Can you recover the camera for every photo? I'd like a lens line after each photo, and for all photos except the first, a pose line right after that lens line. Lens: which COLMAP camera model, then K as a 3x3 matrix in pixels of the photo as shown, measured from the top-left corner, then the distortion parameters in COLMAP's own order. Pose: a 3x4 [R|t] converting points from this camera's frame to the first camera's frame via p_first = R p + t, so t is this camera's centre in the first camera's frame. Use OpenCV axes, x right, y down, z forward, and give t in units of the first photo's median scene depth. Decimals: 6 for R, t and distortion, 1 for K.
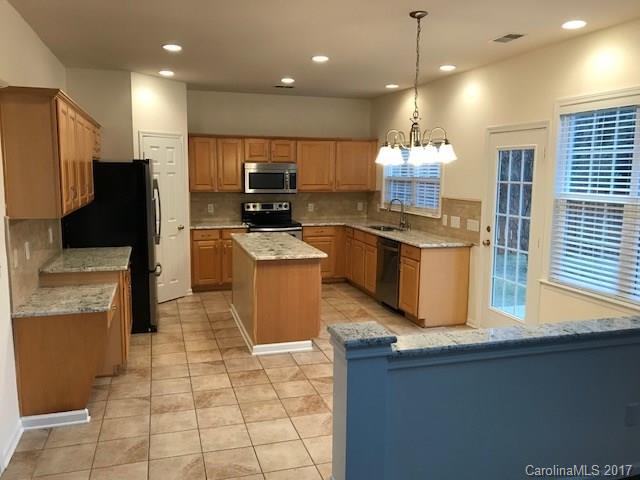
lens RADIAL K [[523.8, 0, 320.0], [0, 523.8, 240.0], [0, 0, 1]] dist [-0.000072, -0.004476]
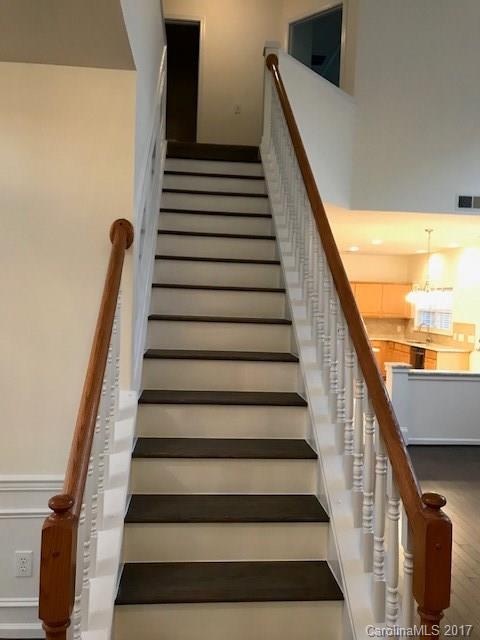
lens RADIAL K [[535.6, 0, 240.6], [0, 535.6, 302.0], [0, 0, 1]] dist [0.013368, 0.010309]
pose [[0.976933, 0.022604, -0.212346, -0.050873], [-0.050247, 0.990795, -0.125702, 0.093784], [0.207550, 0.133472, 0.969076, -0.710565]]
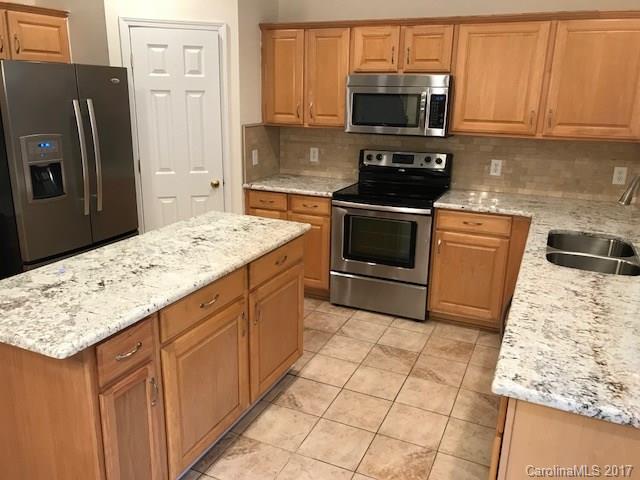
lens RADIAL K [[523.8, 0, 320.0], [0, 523.8, 240.0], [0, 0, 1]] dist [-0.000072, -0.004476]
pose [[0.747330, 0.184070, -0.638448, 0.240310], [-0.098836, 0.980968, 0.167130, -0.079557], [0.657061, -0.061800, 0.751300, 0.666173]]
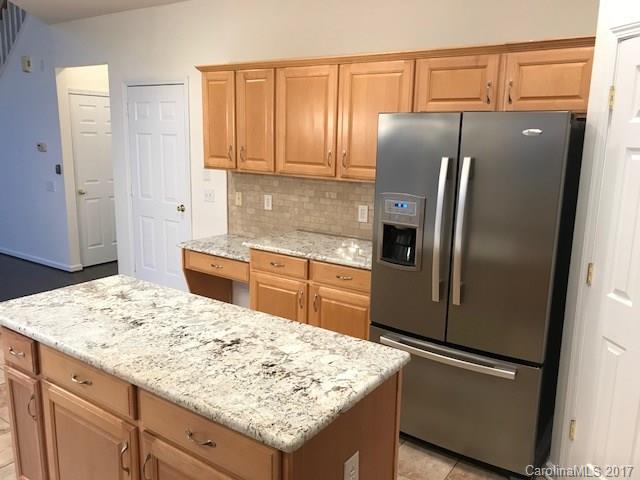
lens RADIAL K [[523.8, 0, 320.0], [0, 523.8, 240.0], [0, 0, 1]] dist [-0.000072, -0.004476]
pose [[-0.786553, 0.085185, -0.611619, 0.039846], [-0.117165, 0.951862, 0.283250, -0.143148], [0.606306, 0.294452, -0.738709, 1.137963]]
